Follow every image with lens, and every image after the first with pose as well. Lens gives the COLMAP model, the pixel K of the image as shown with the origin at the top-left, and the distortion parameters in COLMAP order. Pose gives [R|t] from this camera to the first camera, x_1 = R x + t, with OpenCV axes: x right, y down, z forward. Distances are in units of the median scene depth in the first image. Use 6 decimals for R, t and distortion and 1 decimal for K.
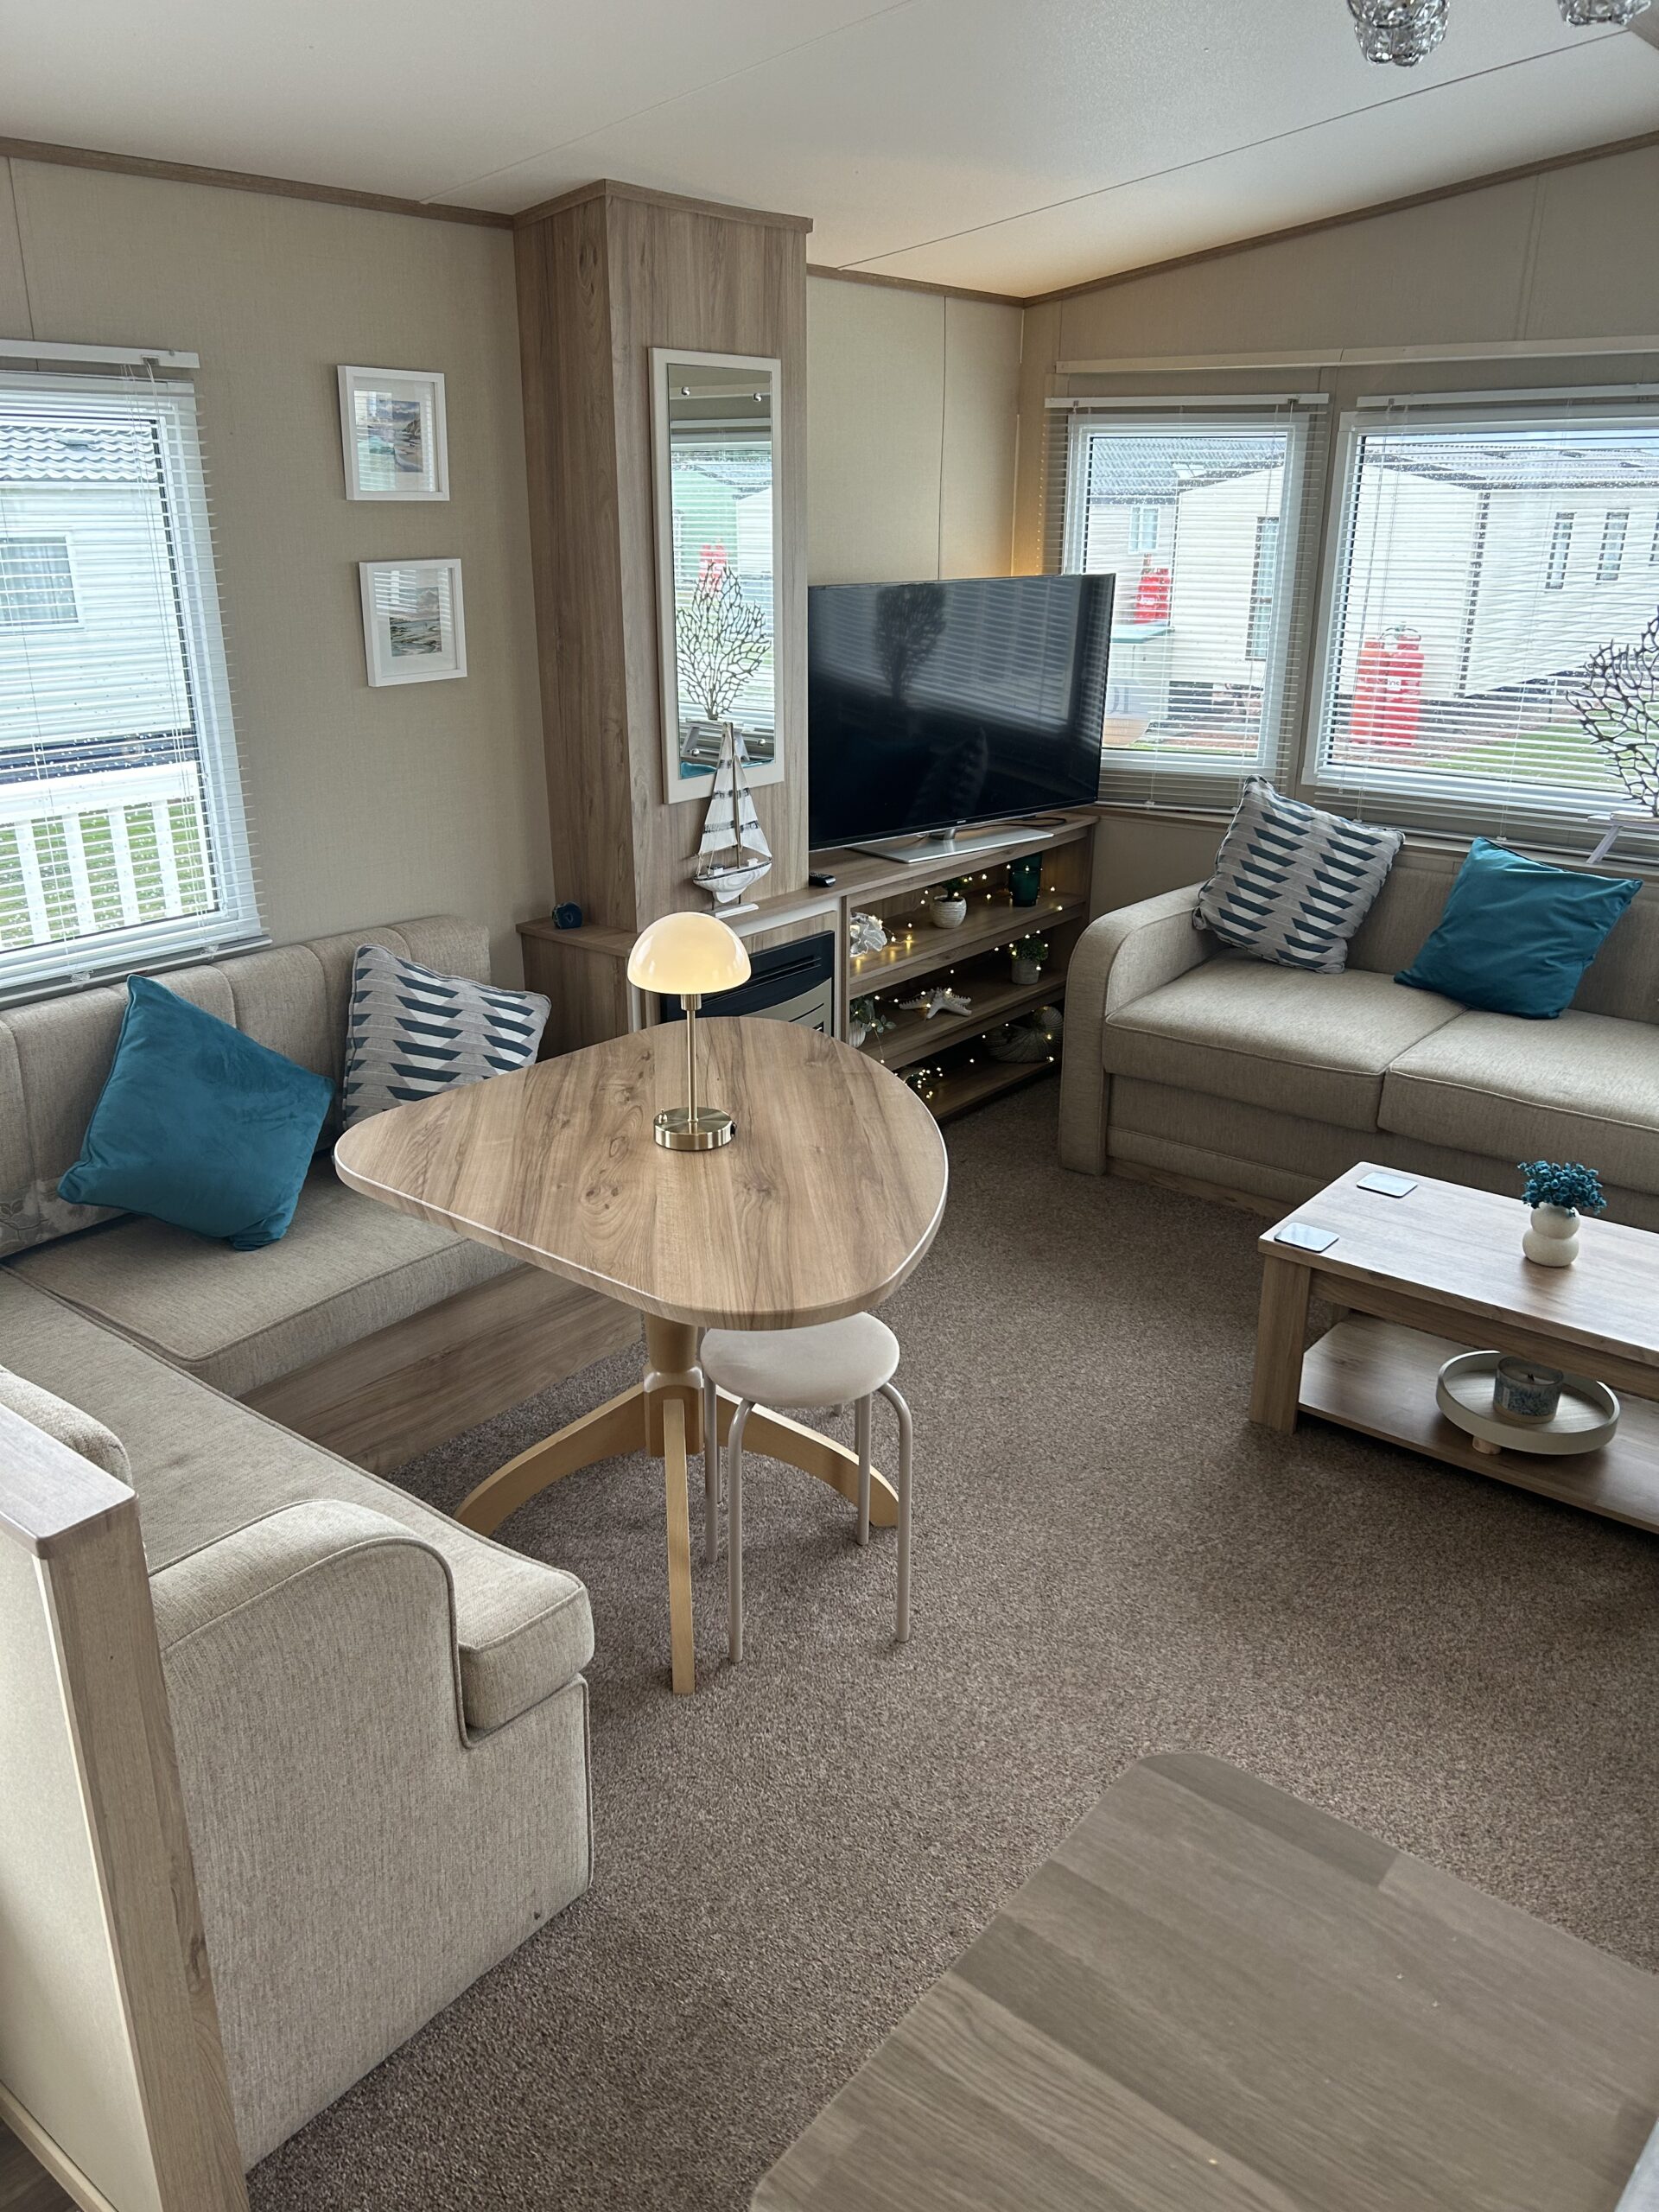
lens RADIAL K [[1646.0, 0, 771.8], [0, 1646.0, 1134.0], [0, 0, 1]] dist [0.078339, -0.183442]
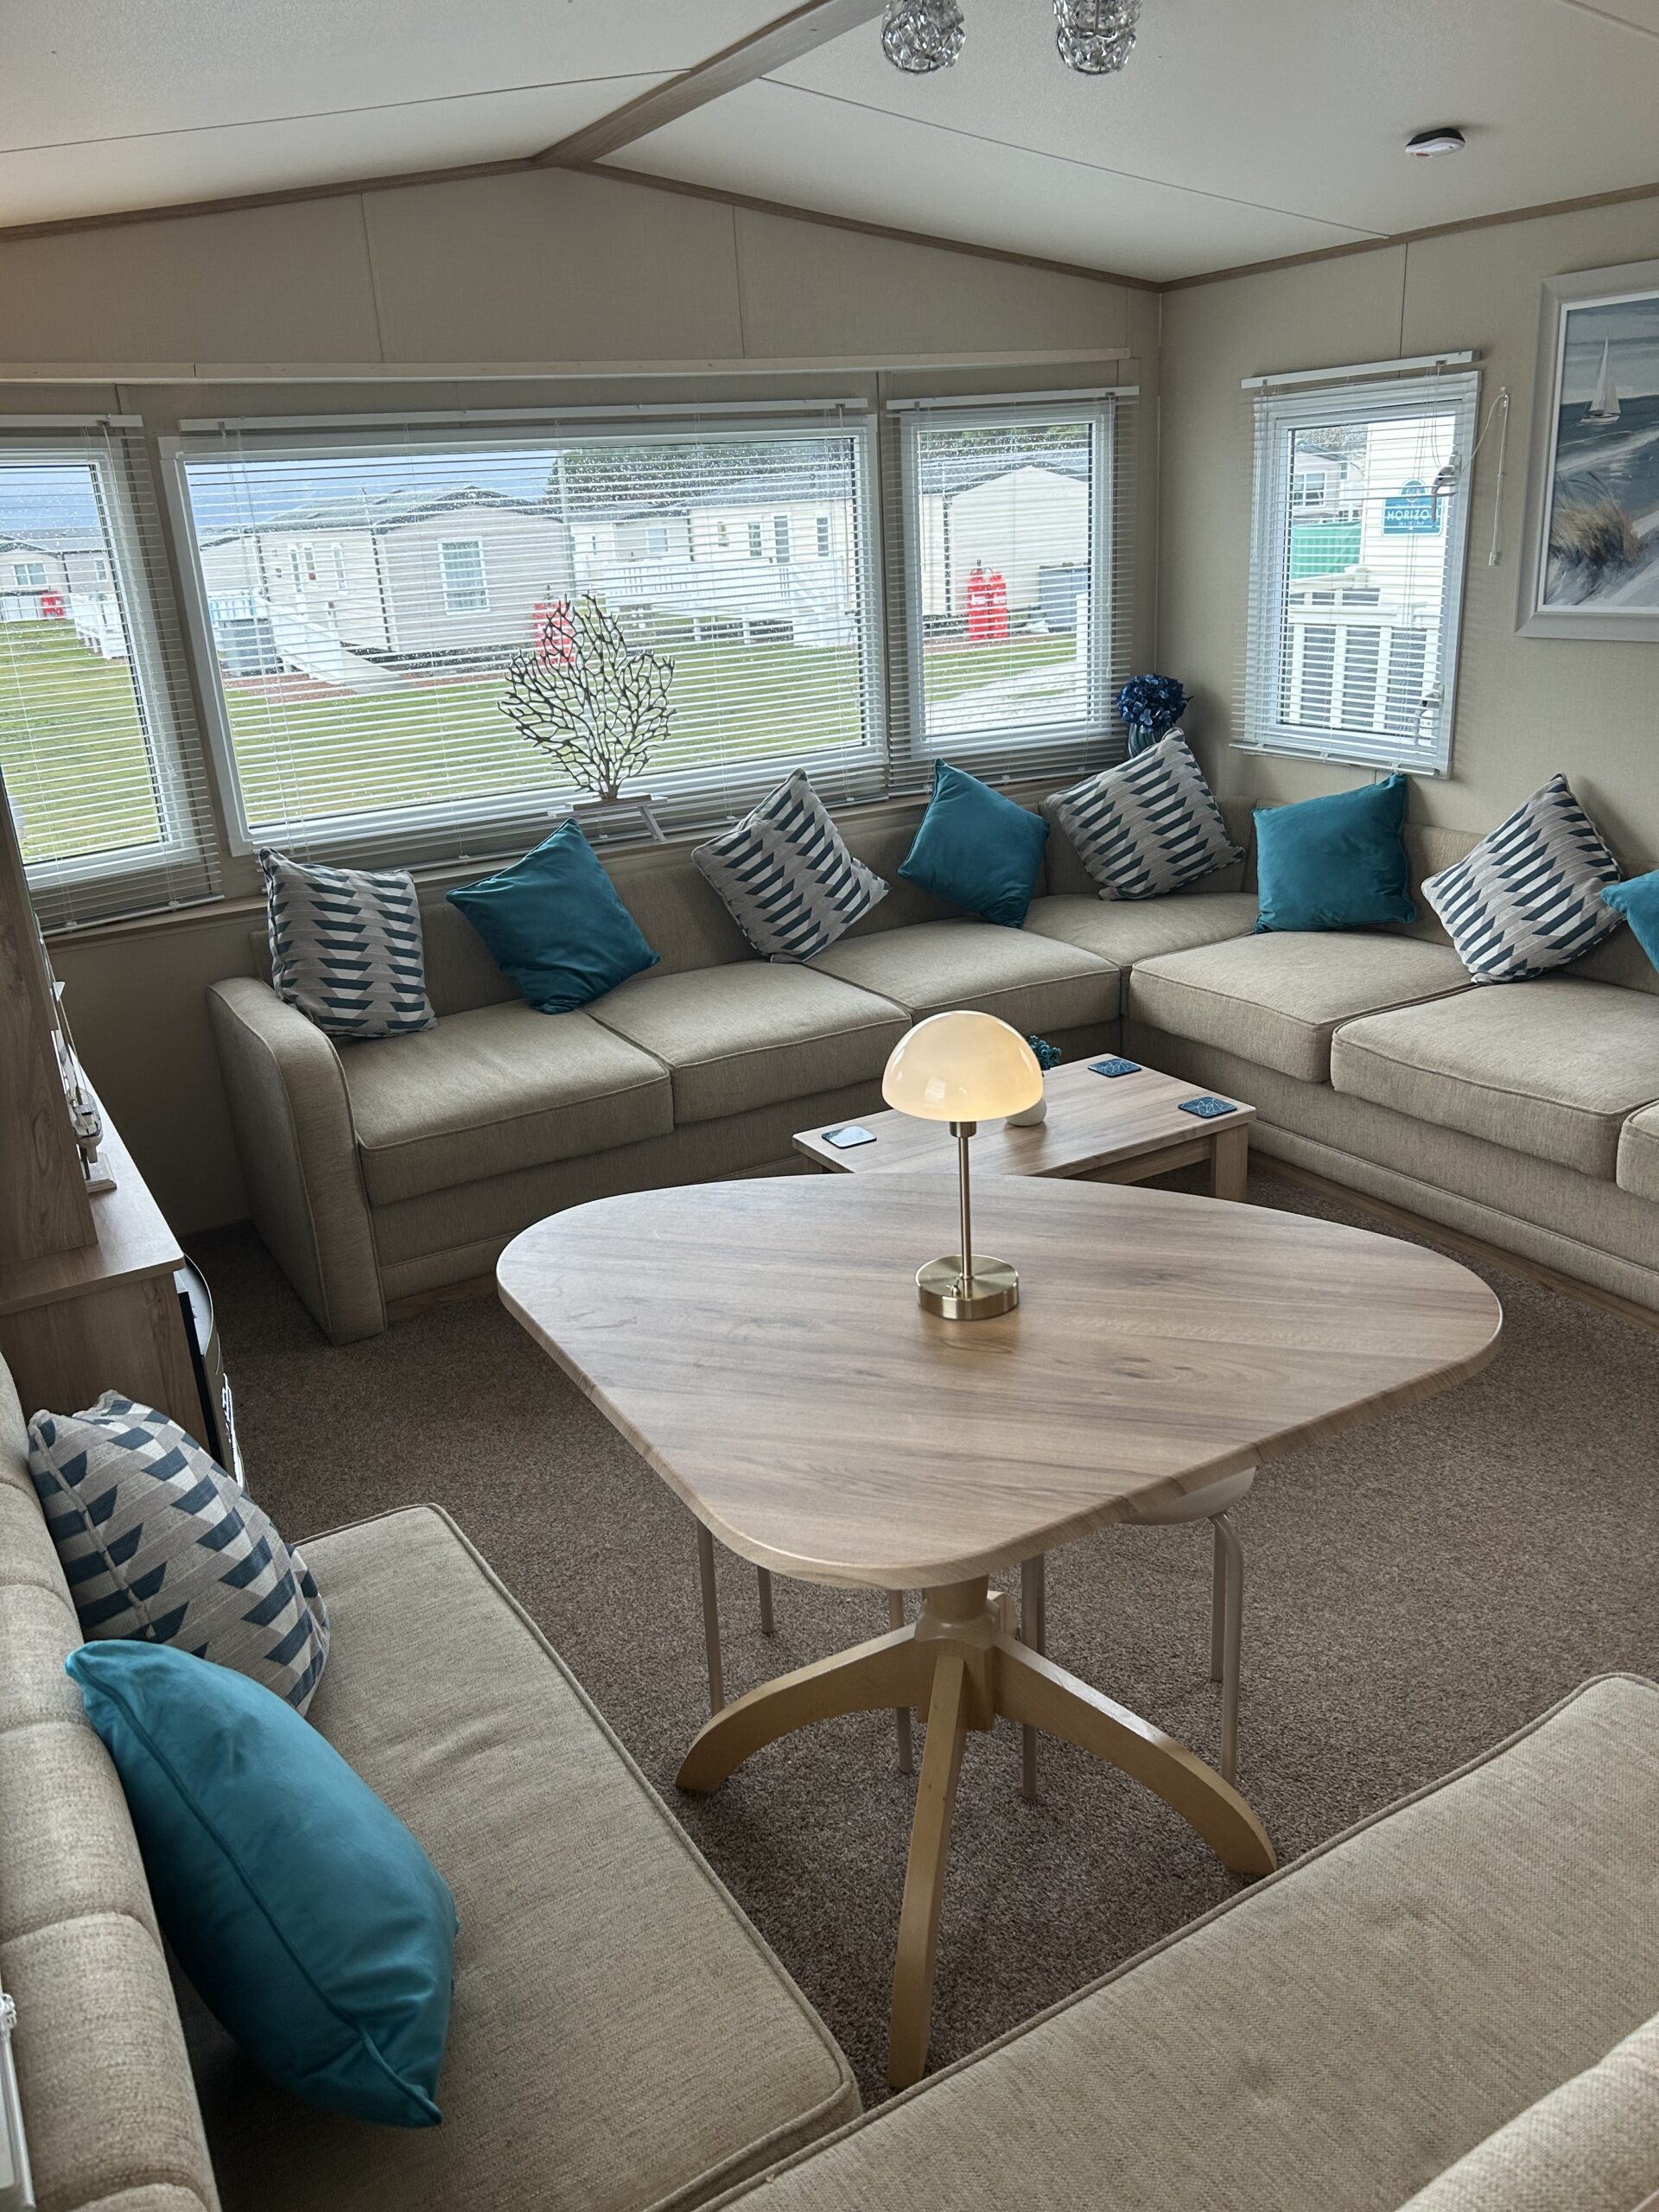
lens RADIAL K [[1653.2, 0, 829.5], [0, 1653.2, 1106.0], [0, 0, 1]] dist [0.063466, -0.105846]
pose [[0.330743, -0.333152, 0.882960, -0.484813], [0.390234, 0.900160, 0.193466, -0.170258], [-0.859259, 0.280574, 0.427729, 0.474984]]
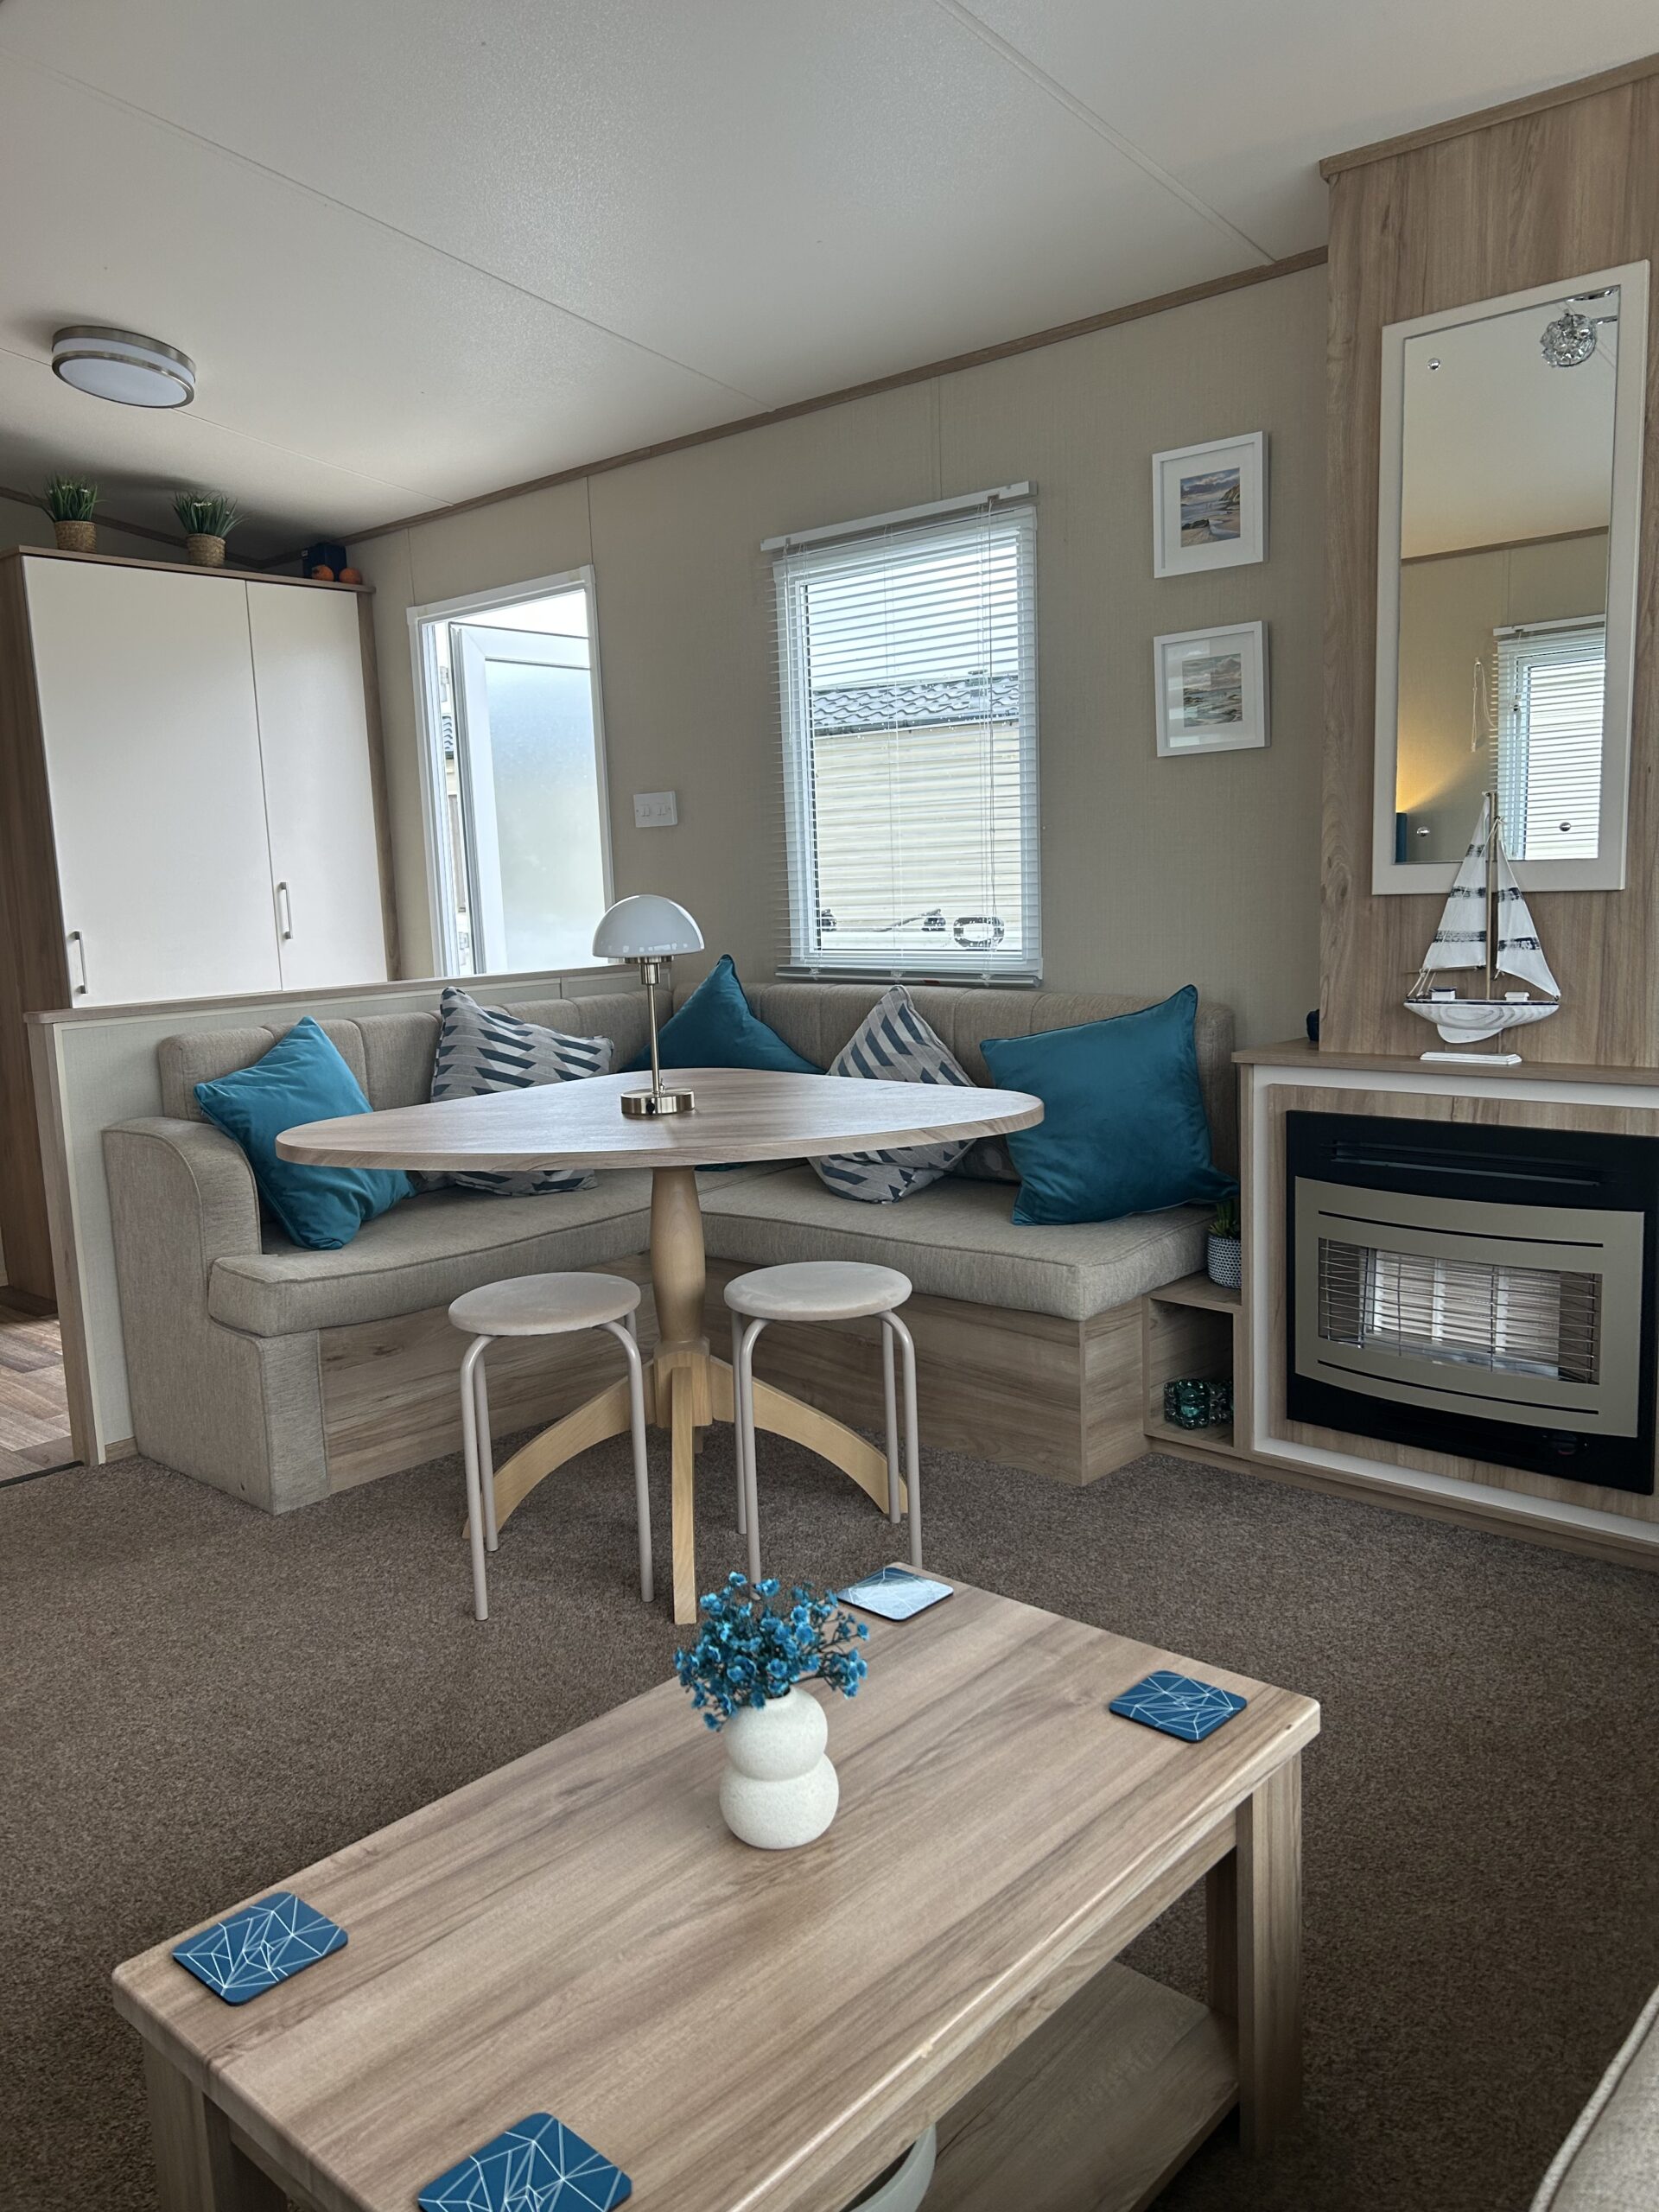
lens RADIAL K [[1634.1, 0, 818.8], [0, 1634.1, 1107.1], [0, 0, 1]] dist [0.005579, 0.006516]
pose [[-0.038996, 0.149002, -0.988068, 0.693842], [-0.320663, 0.934656, 0.153603, -0.138228], [0.946390, 0.322826, 0.011332, 0.760345]]
